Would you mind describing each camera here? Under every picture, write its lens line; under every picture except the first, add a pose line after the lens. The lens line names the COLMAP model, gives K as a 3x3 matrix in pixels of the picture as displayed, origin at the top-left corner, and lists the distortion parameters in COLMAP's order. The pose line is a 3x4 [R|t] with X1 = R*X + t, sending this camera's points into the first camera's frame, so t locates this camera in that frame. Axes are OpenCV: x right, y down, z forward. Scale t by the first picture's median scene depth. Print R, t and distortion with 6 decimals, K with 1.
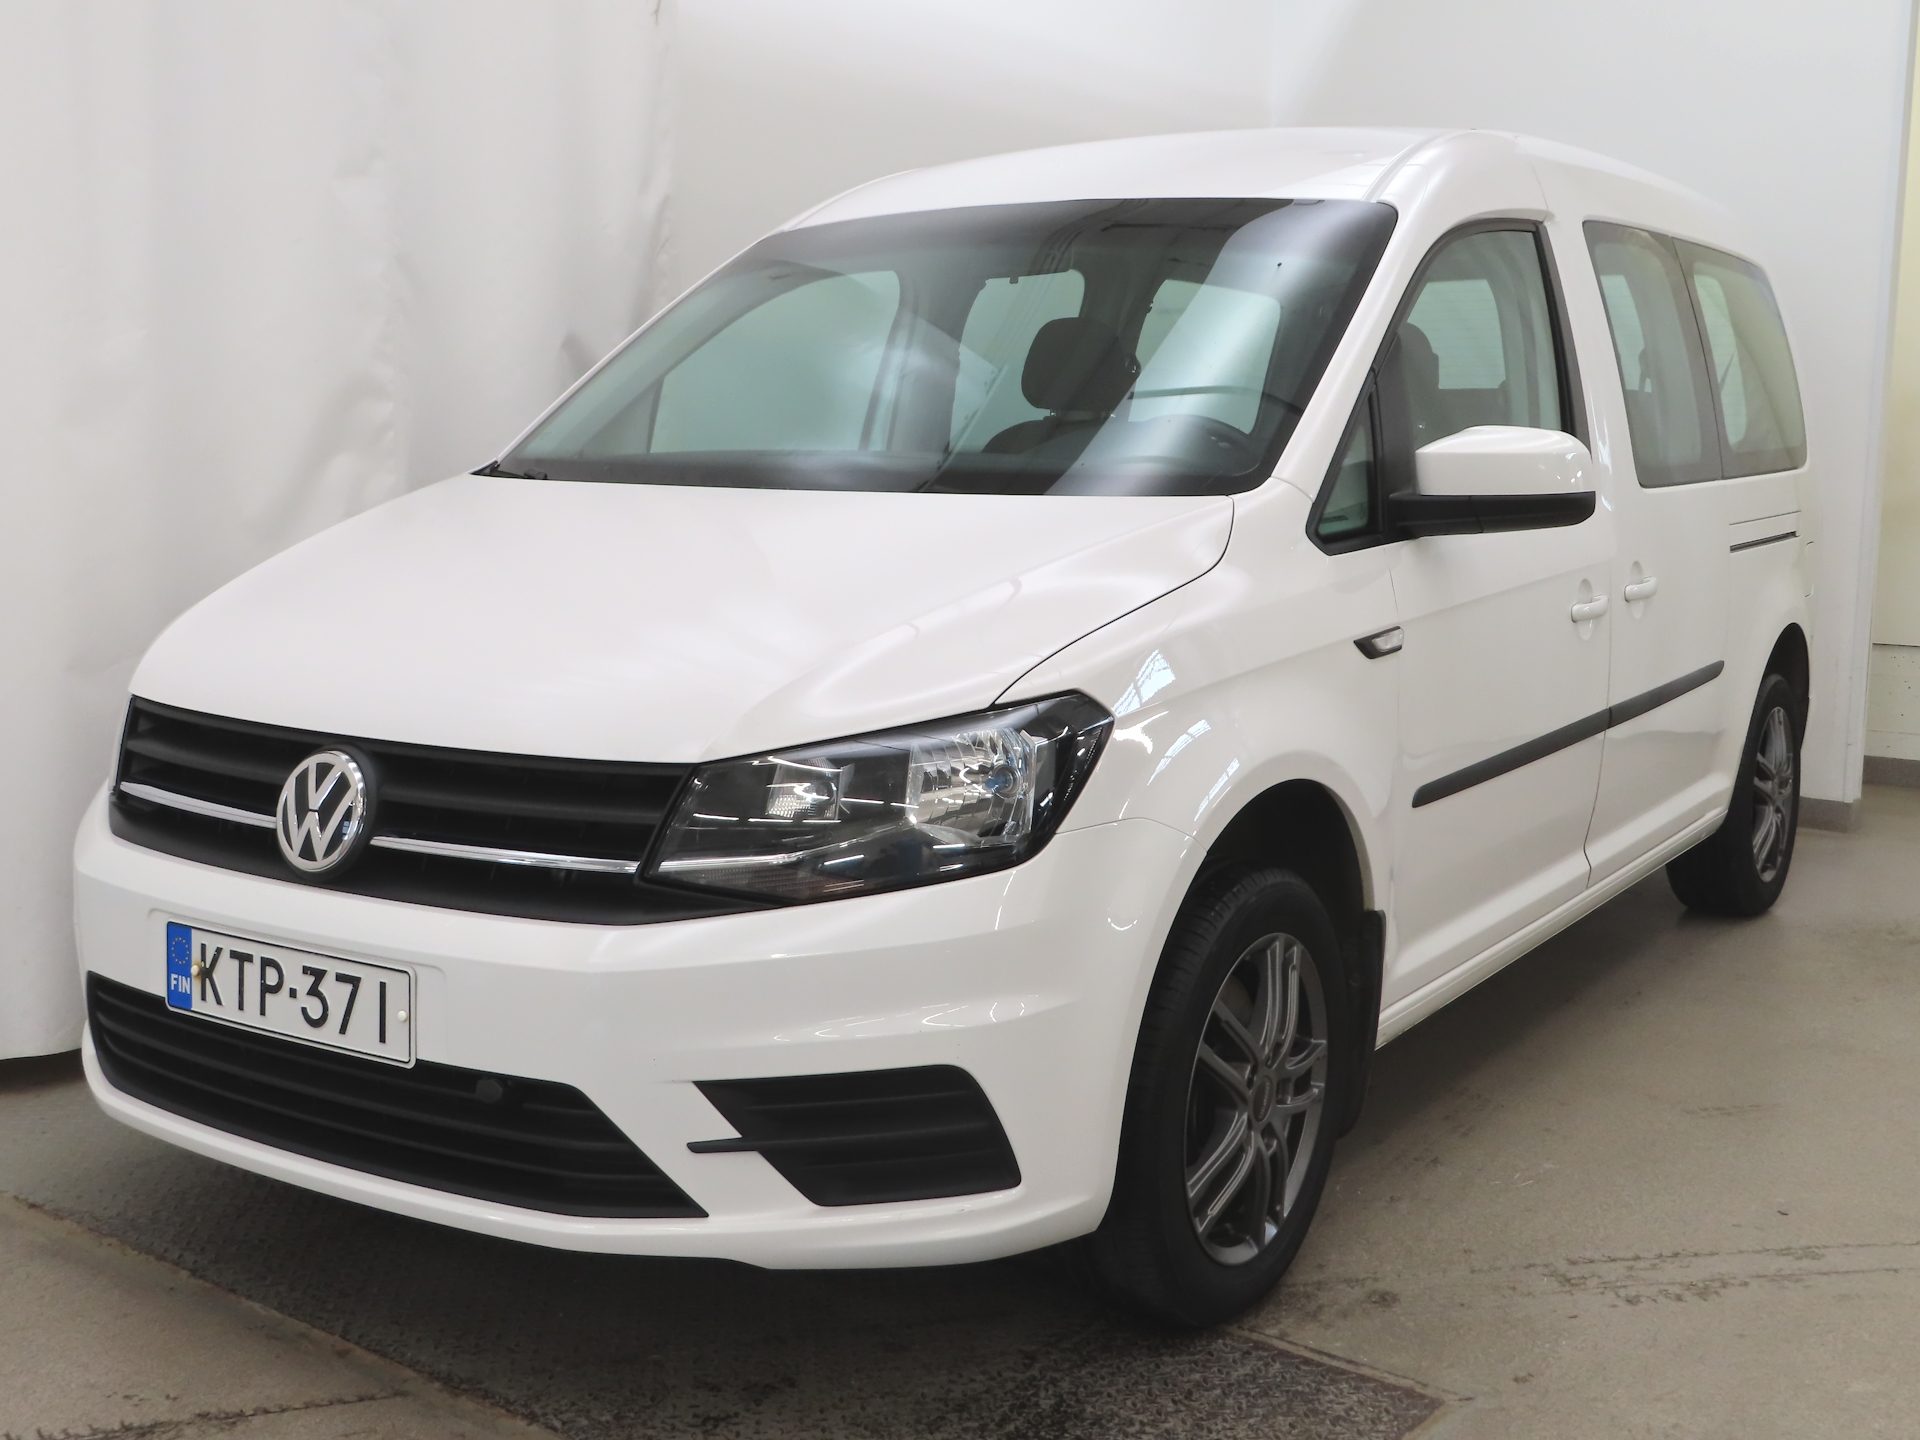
lens RADIAL K [[2146.1, 0, 960.0], [0, 2146.1, 720.0], [0, 0, 1]] dist [-0.007930, 0.001921]
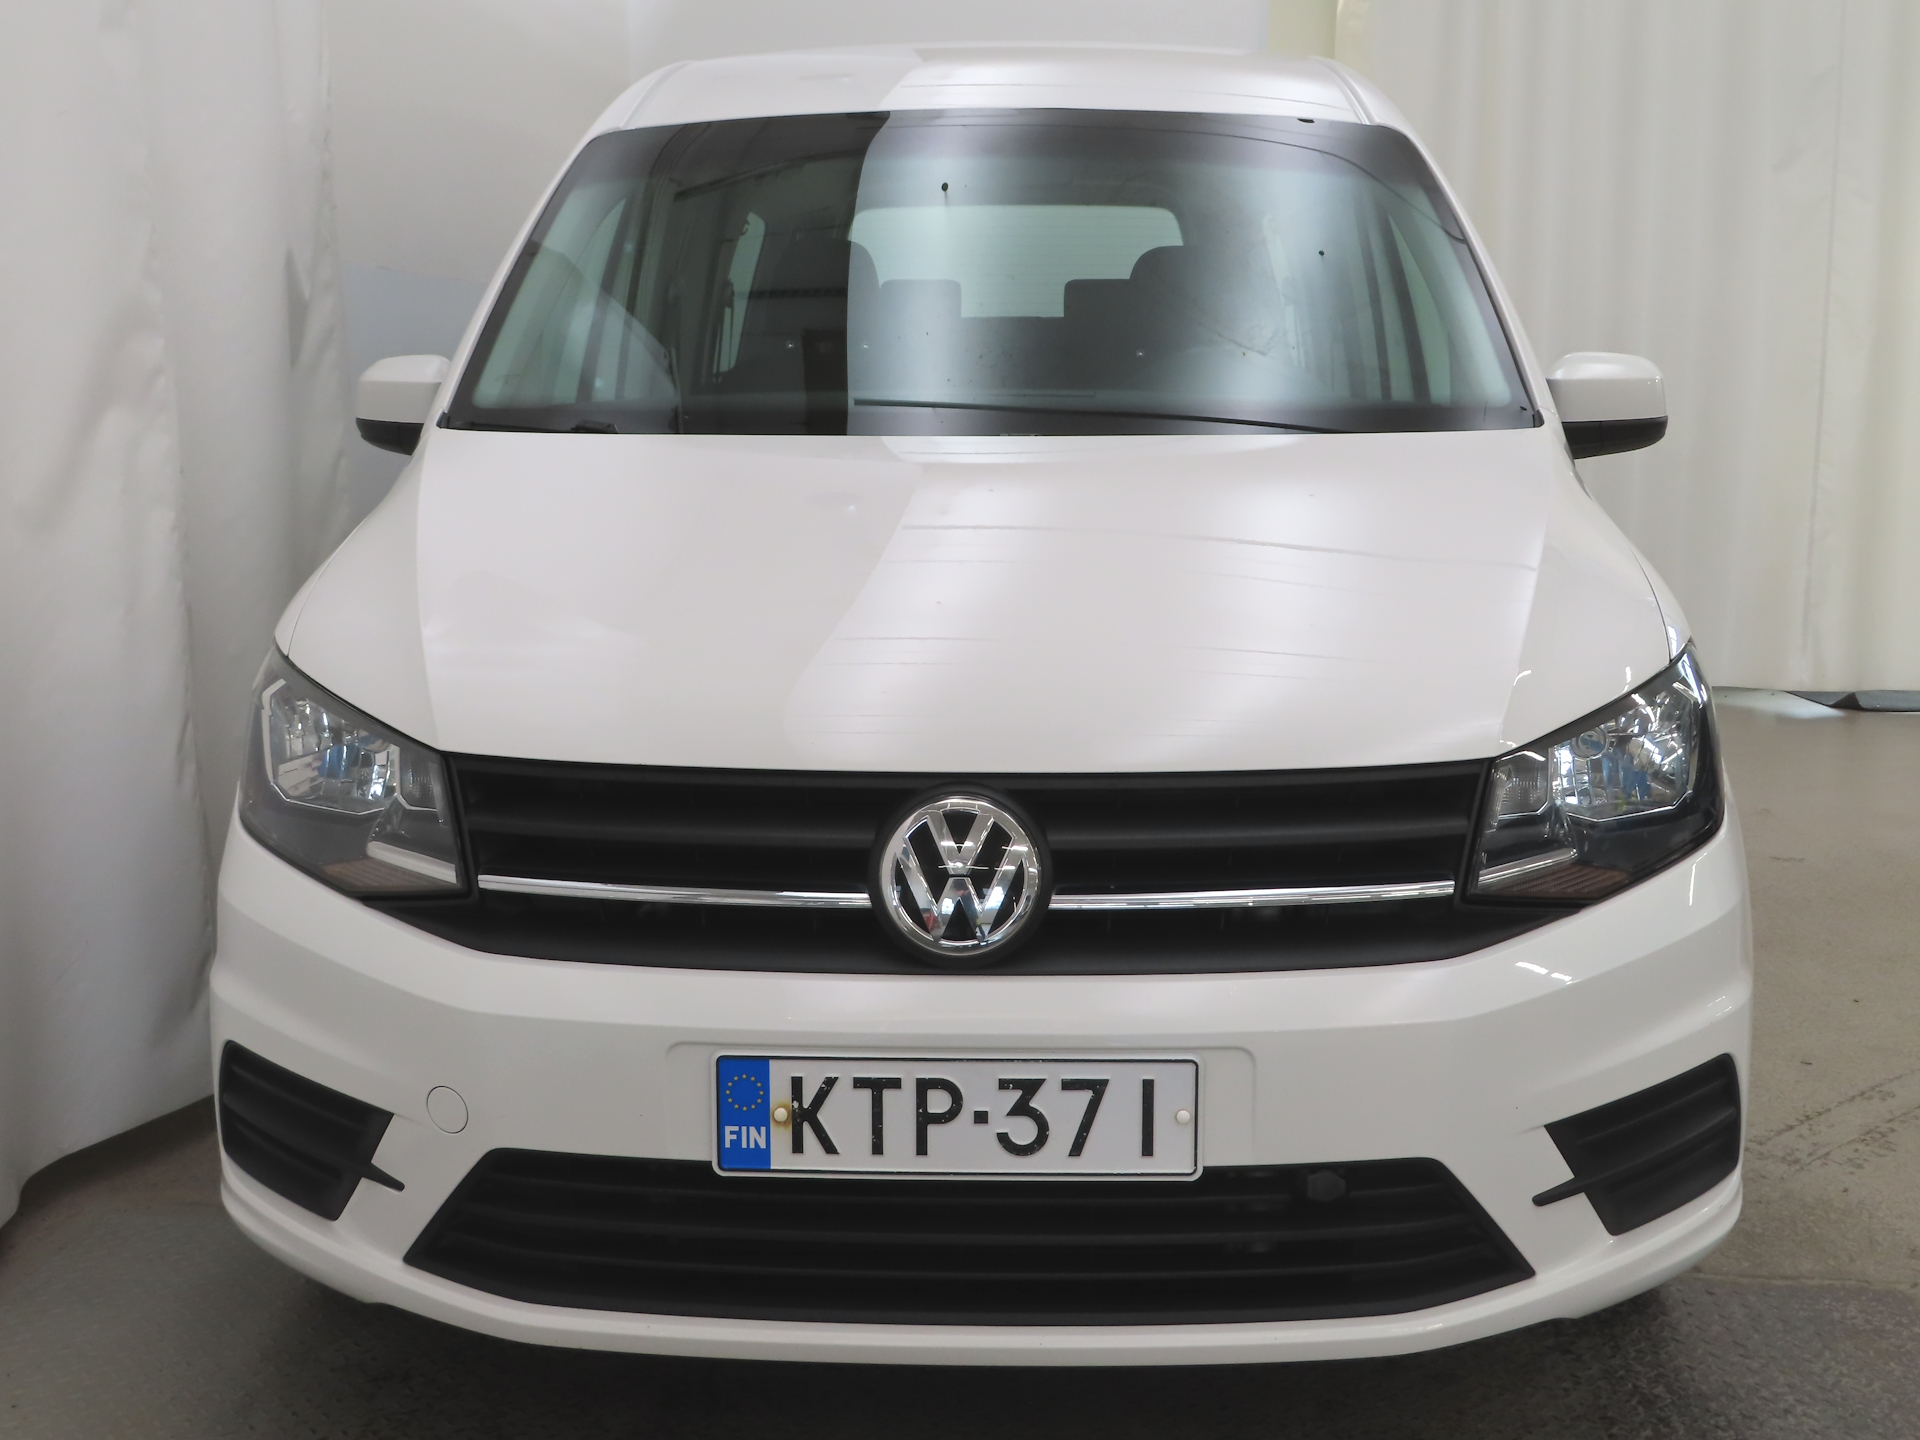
lens RADIAL K [[2146.1, 0, 960.0], [0, 2146.1, 720.0], [0, 0, 1]] dist [-0.007930, 0.001921]
pose [[0.861901, -0.100709, 0.496975, -0.674233], [0.084257, 0.994898, 0.055483, -0.054586], [-0.500027, -0.005947, 0.865989, 0.345058]]
